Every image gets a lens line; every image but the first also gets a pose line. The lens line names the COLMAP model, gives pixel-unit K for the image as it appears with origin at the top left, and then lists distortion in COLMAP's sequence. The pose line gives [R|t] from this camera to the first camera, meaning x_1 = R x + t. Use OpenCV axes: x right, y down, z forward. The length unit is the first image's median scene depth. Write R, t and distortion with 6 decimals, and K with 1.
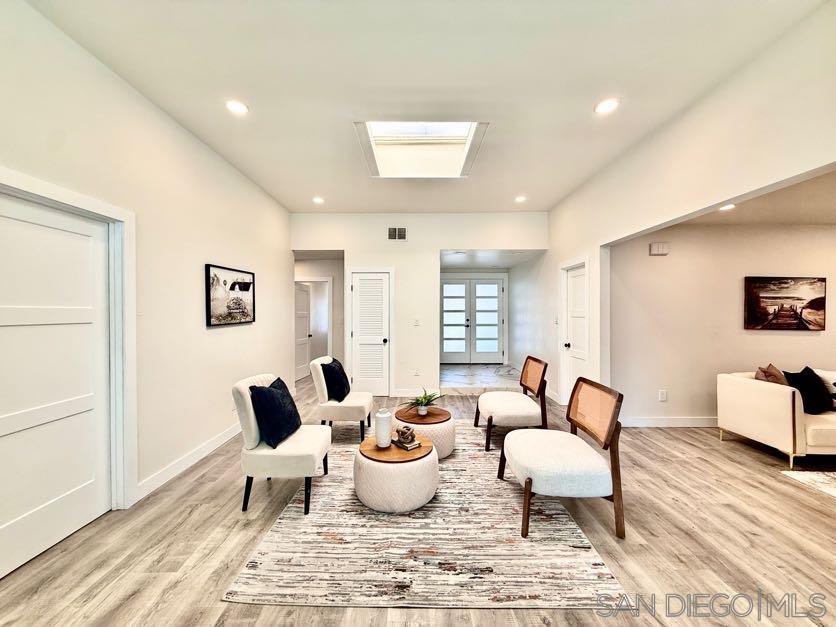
lens RADIAL K [[332.4, 0, 417.0], [0, 332.4, 311.9], [0, 0, 1]] dist [-0.000884, 0.000499]
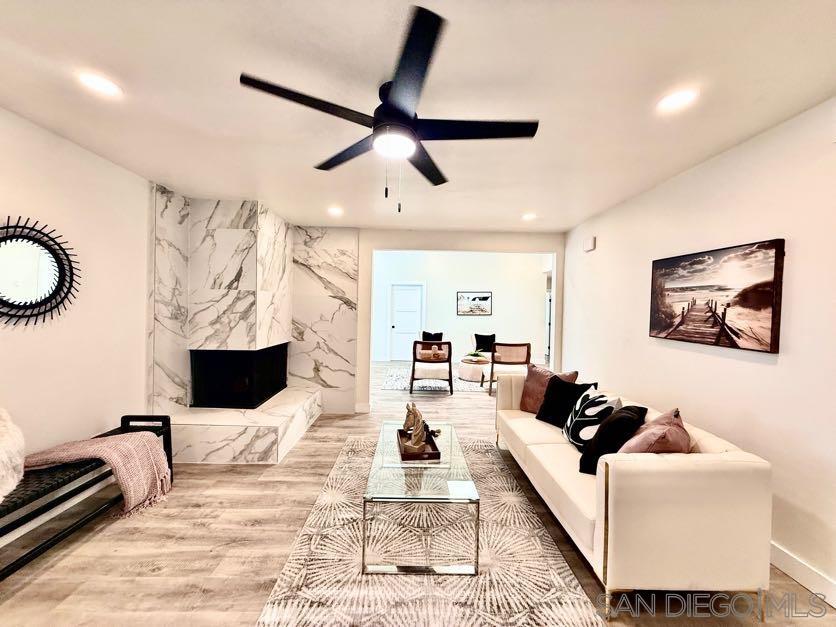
lens RADIAL K [[332.4, 0, 415.0], [0, 332.4, 315.3], [0, 0, 1]] dist [-0.000884, 0.000499]
pose [[0.020222, 0.017921, -0.999635, 1.679072], [-0.014241, 0.999743, 0.017635, 0.002082], [0.999694, 0.013880, 0.020472, 0.493852]]
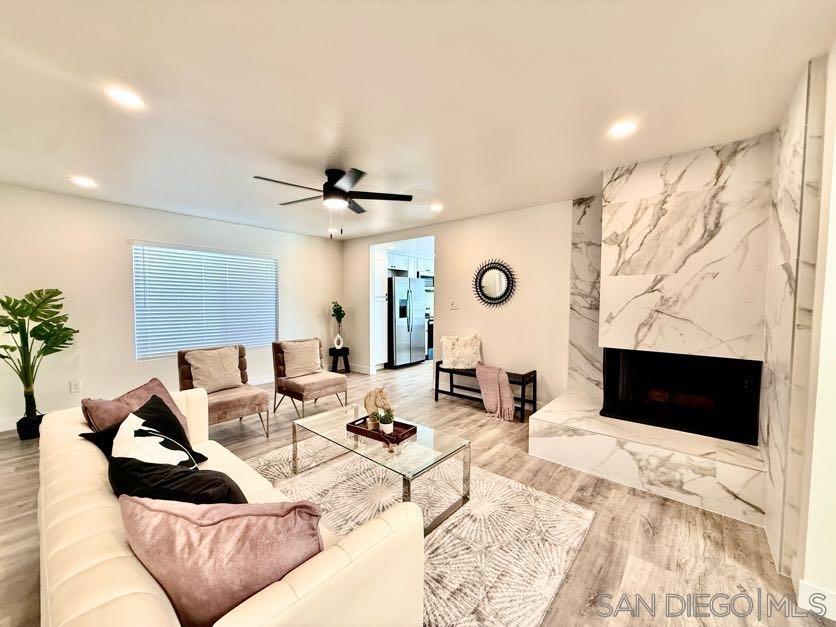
lens RADIAL K [[332.4, 0, 416.1], [0, 332.4, 314.9], [0, 0, 1]] dist [-0.000884, 0.000499]
pose [[-0.761126, -0.034190, 0.647702, 0.668393], [-0.011110, 0.999150, 0.039686, 0.018113], [-0.648508, 0.023010, -0.760860, 0.914706]]
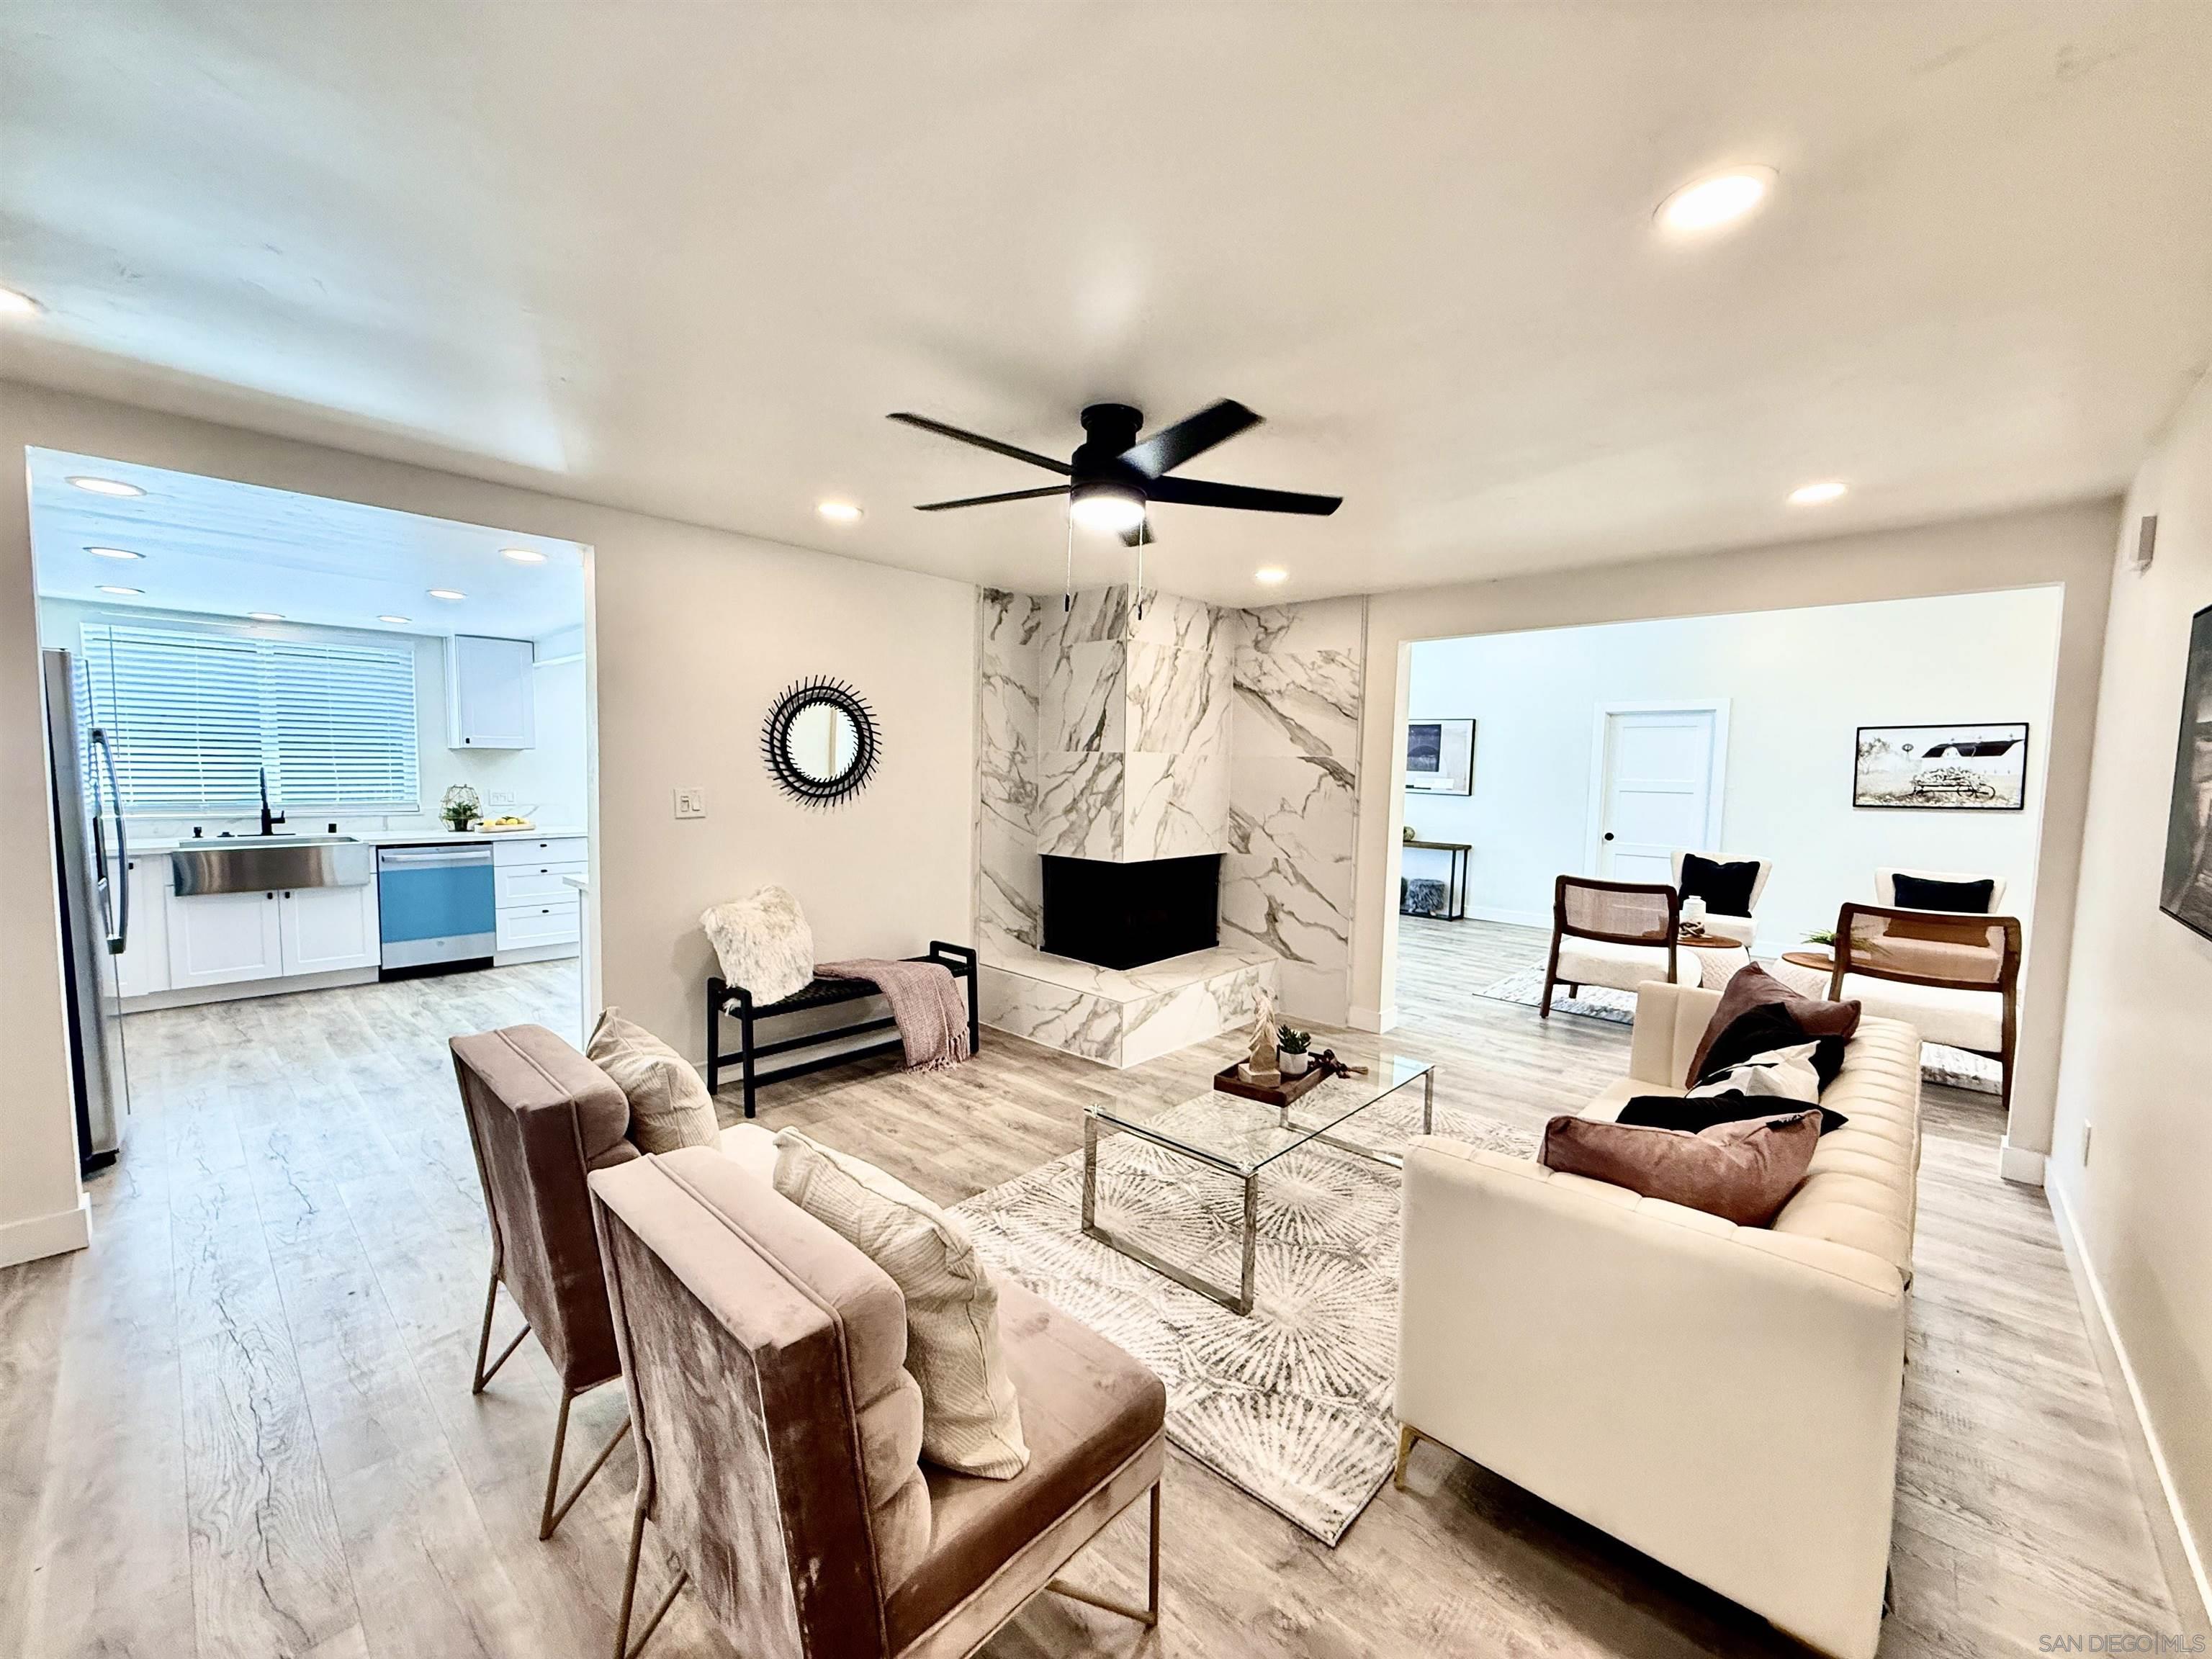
lens RADIAL K [[879.4, 0, 1099.9], [0, 879.4, 833.6], [0, 0, 1]] dist [-0.000884, 0.000499]
pose [[-0.677390, 0.043787, -0.734319, 1.736158], [-0.013750, 0.997299, 0.072153, -0.015590], [0.735495, 0.058973, -0.674958, 0.897591]]
